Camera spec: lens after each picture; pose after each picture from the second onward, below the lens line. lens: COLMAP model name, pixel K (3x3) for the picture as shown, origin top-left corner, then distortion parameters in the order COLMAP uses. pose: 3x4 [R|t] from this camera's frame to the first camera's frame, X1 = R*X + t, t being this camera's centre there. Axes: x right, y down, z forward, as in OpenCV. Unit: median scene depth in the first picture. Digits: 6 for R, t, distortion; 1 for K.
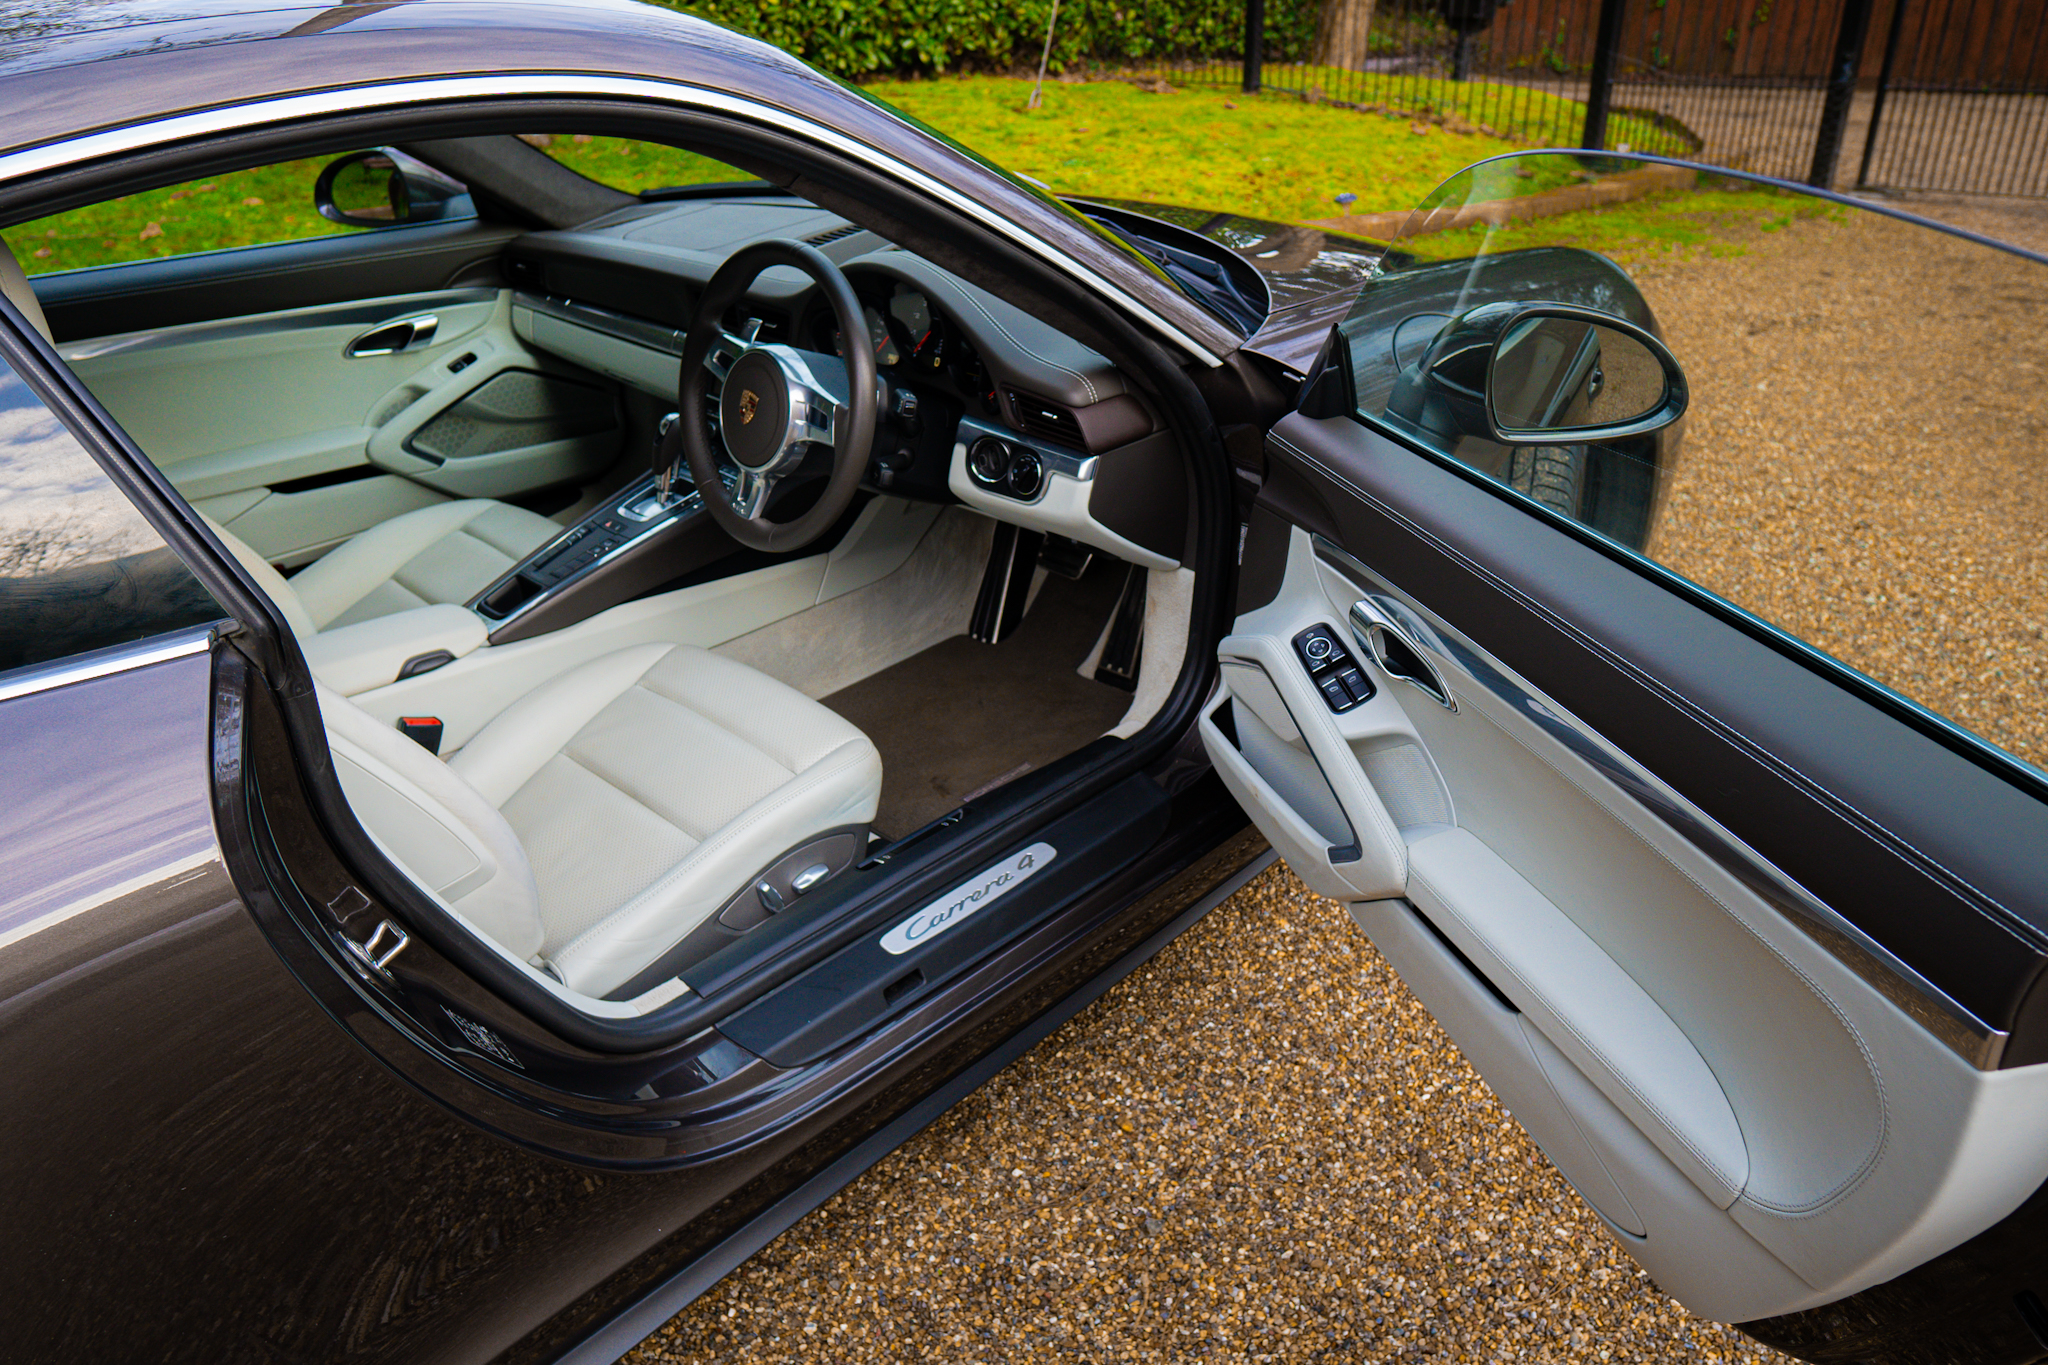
lens RADIAL K [[1427.0, 0, 1017.6], [0, 1427.0, 681.3], [0, 0, 1]] dist [-0.000203, -0.005834]
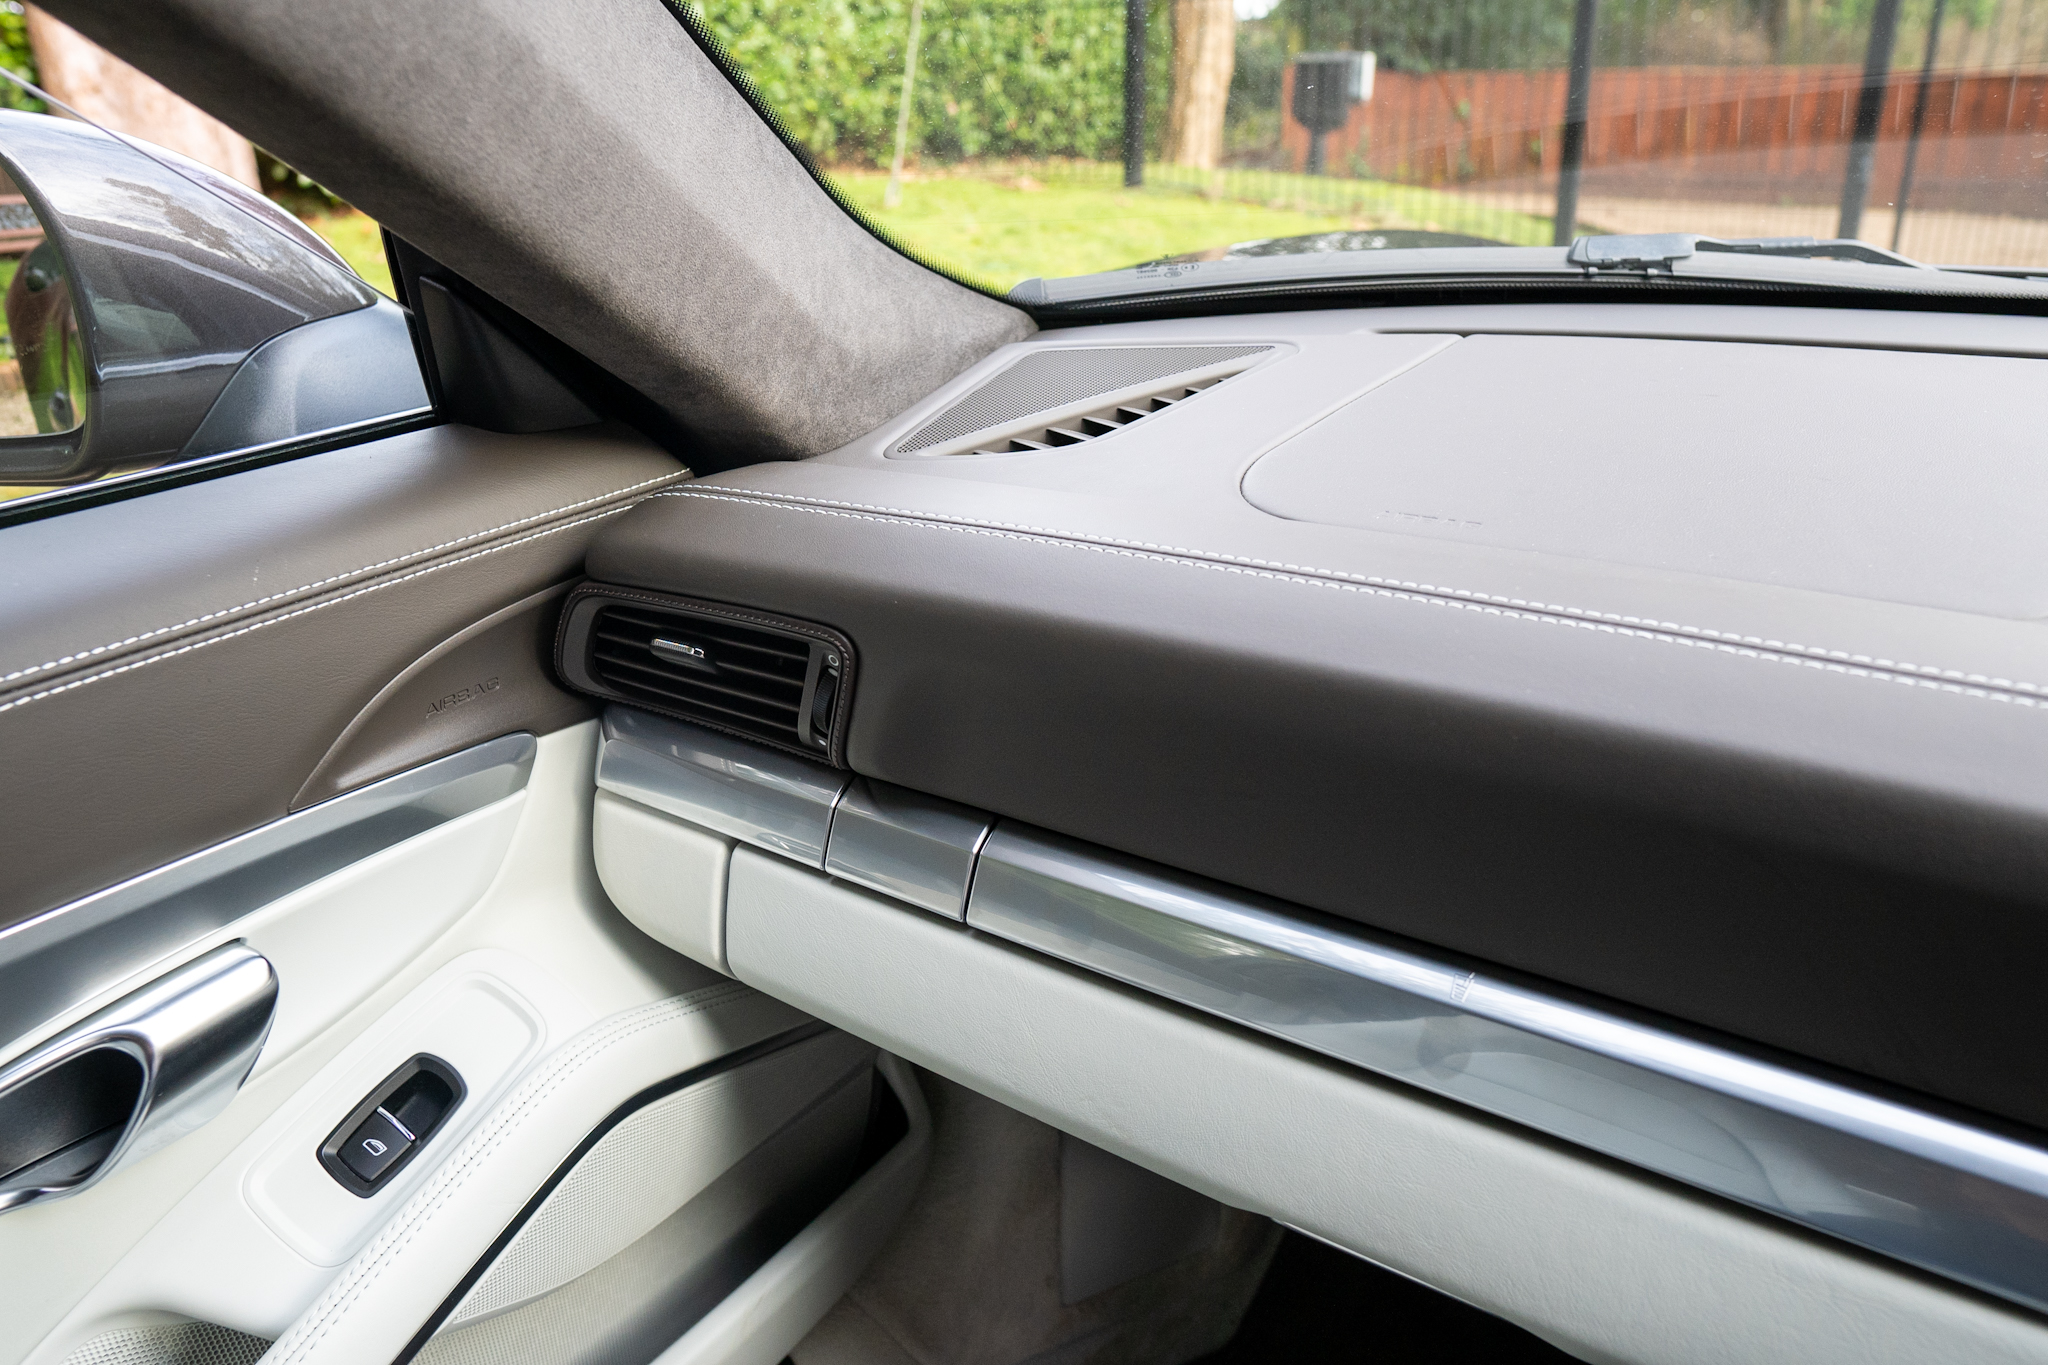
lens RADIAL K [[1413.8, 0, 1024.0], [0, 1413.8, 682.5], [0, 0, 1]] dist [-0.059936, 0.004309]
pose [[0.979337, -0.066160, 0.191107, -0.078175], [0.078966, 0.995059, -0.060184, -0.062378], [-0.186181, 0.074031, 0.979722, 0.183291]]
